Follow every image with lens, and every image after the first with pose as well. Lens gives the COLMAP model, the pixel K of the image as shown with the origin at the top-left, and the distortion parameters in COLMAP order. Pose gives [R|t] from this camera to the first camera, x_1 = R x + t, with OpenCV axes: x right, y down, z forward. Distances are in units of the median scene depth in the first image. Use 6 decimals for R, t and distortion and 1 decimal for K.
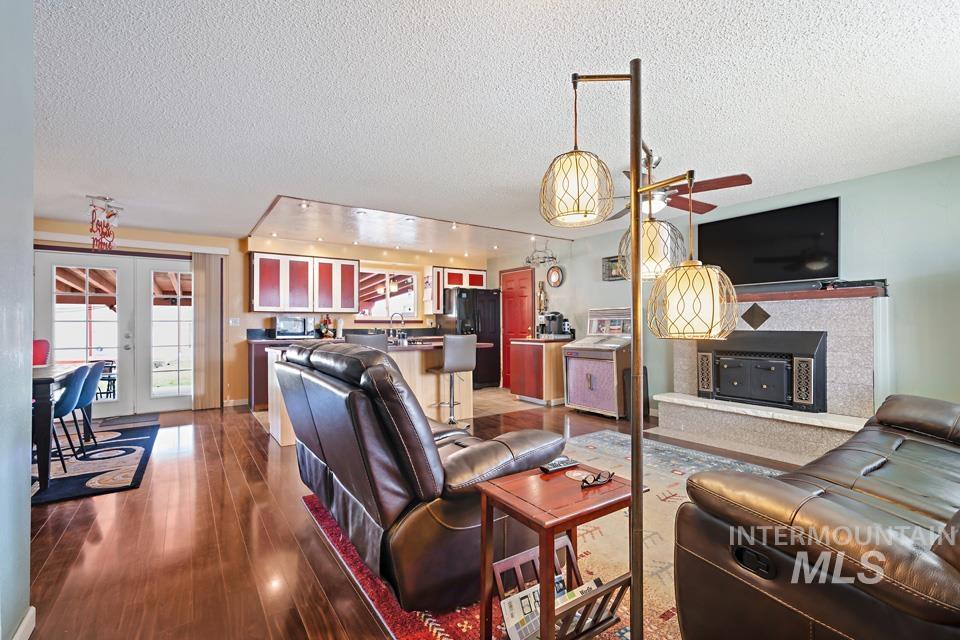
lens RADIAL K [[429.5, 0, 484.0], [0, 429.5, 320.0], [0, 0, 1]] dist [-0.013906, 0.006368]
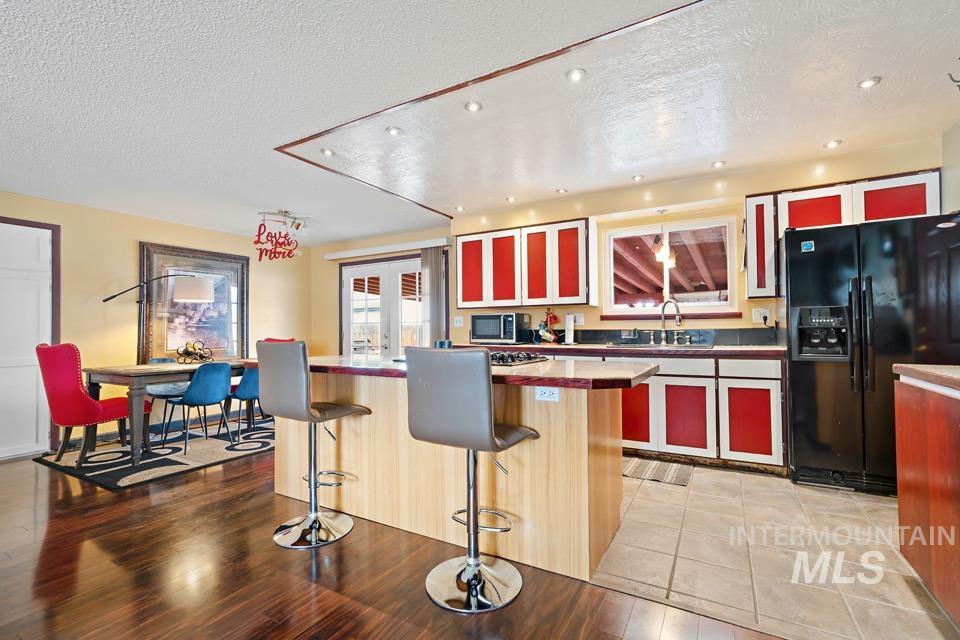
lens RADIAL K [[429.5, 0, 483.8], [0, 429.5, 325.1], [0, 0, 1]] dist [-0.013906, 0.006368]
pose [[0.430810, -0.003745, -0.902435, 0.248197], [0.021415, 0.999752, 0.006074, 0.008504], [0.902189, -0.021942, 0.430783, 0.756493]]
